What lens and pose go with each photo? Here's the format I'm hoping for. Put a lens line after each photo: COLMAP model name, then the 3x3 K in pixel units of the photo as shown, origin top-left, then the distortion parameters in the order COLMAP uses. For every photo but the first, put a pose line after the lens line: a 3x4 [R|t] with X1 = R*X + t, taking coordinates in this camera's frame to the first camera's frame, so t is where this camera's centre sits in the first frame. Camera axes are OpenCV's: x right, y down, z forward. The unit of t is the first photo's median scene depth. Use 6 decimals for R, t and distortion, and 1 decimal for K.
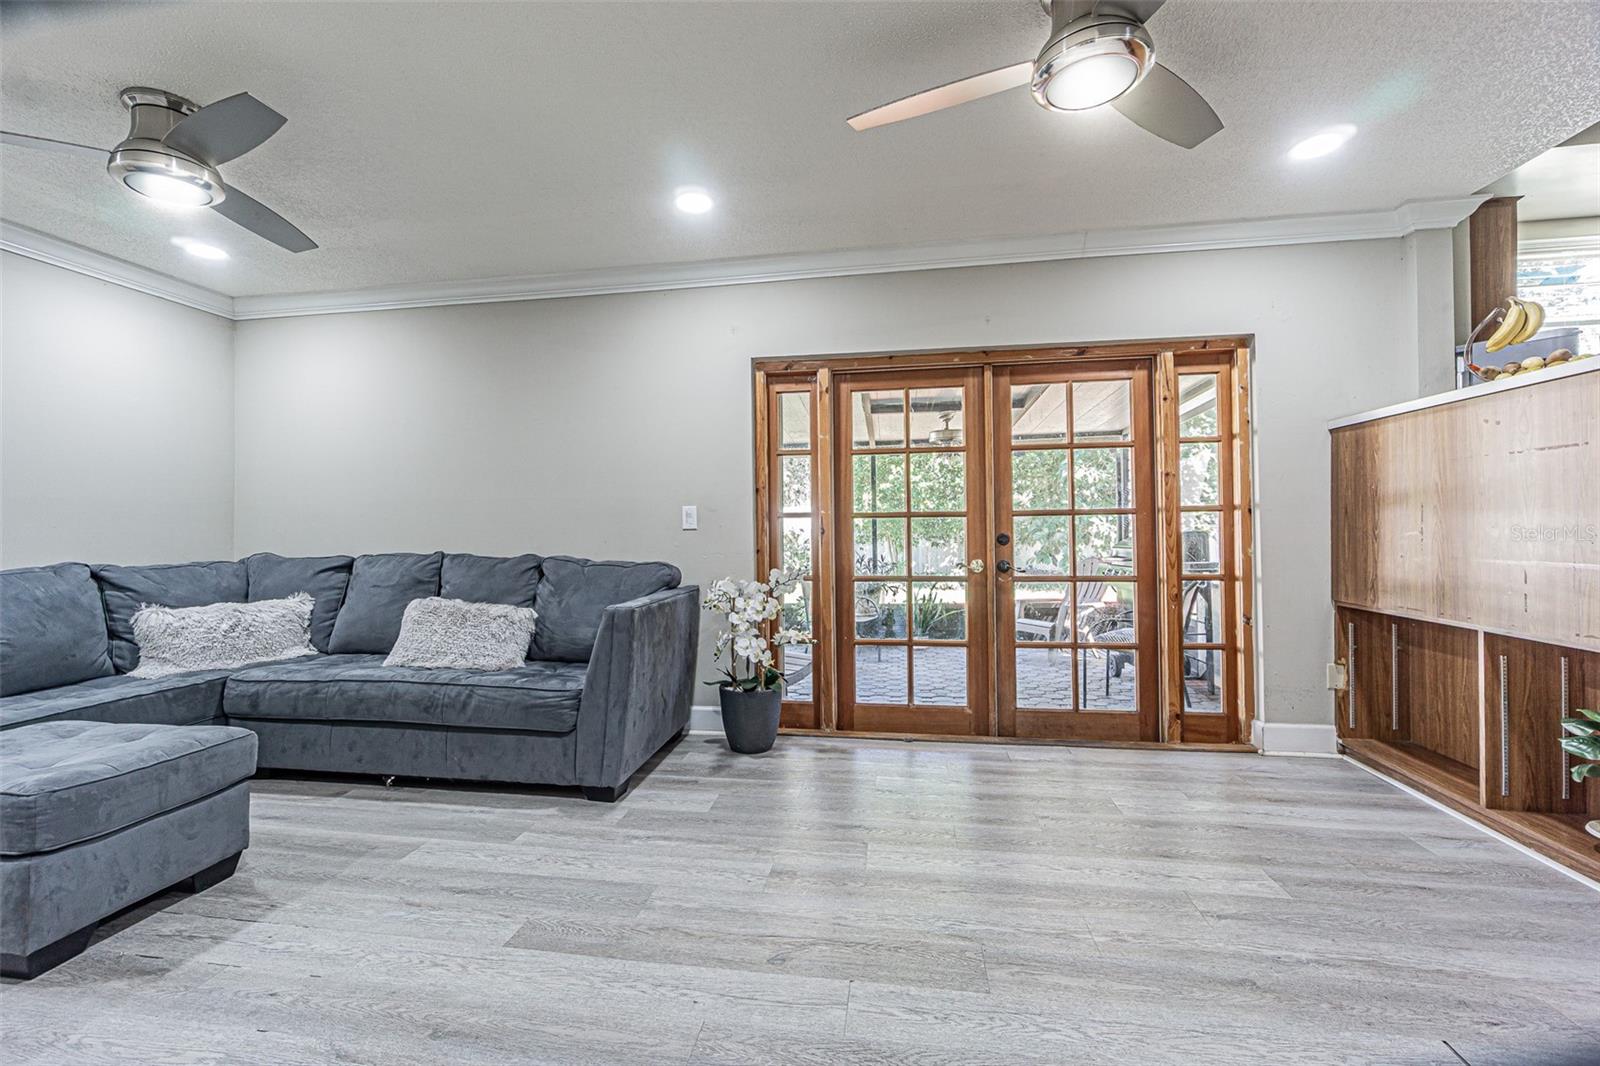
lens RADIAL K [[699.7, 0, 803.6], [0, 699.7, 523.4], [0, 0, 1]] dist [0.000022, 0.000168]
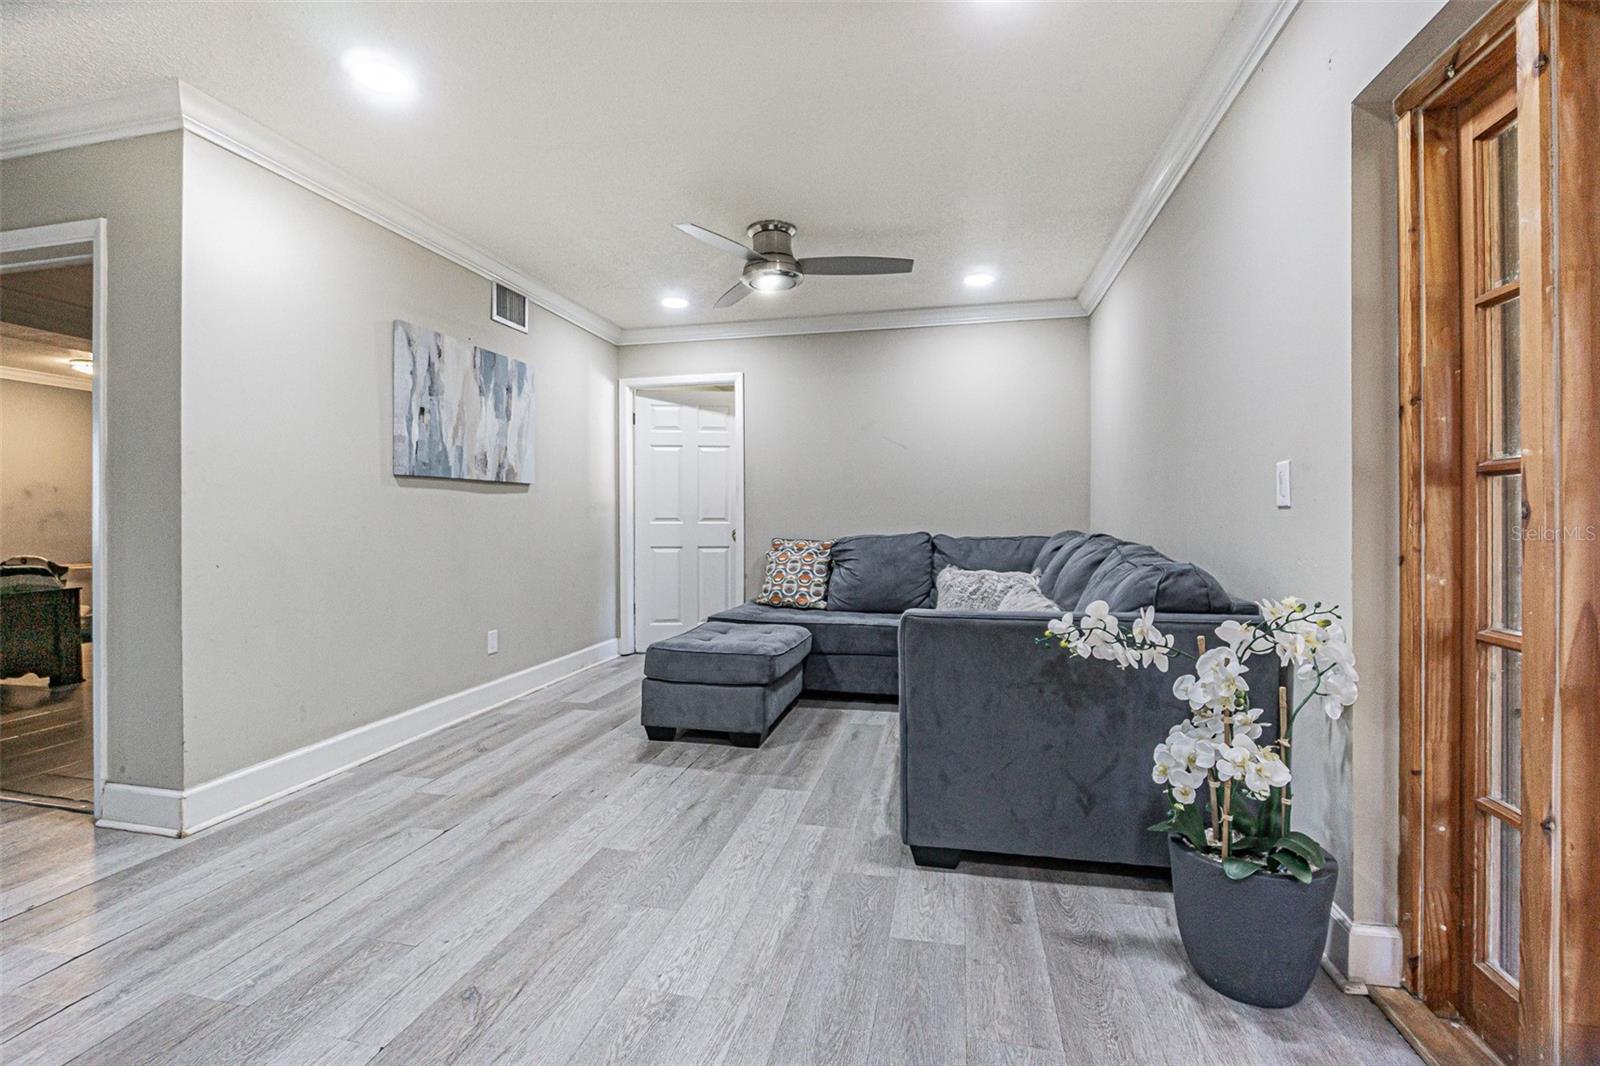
lens RADIAL K [[715.3, 0, 771.5], [0, 715.3, 519.8], [0, 0, 1]] dist [-0.013260, -0.000235]
pose [[-0.075573, 0.012406, -0.997063, 0.507704], [0.011582, 0.999866, 0.011564, 0.011623], [0.997073, -0.010674, -0.075706, 0.900527]]
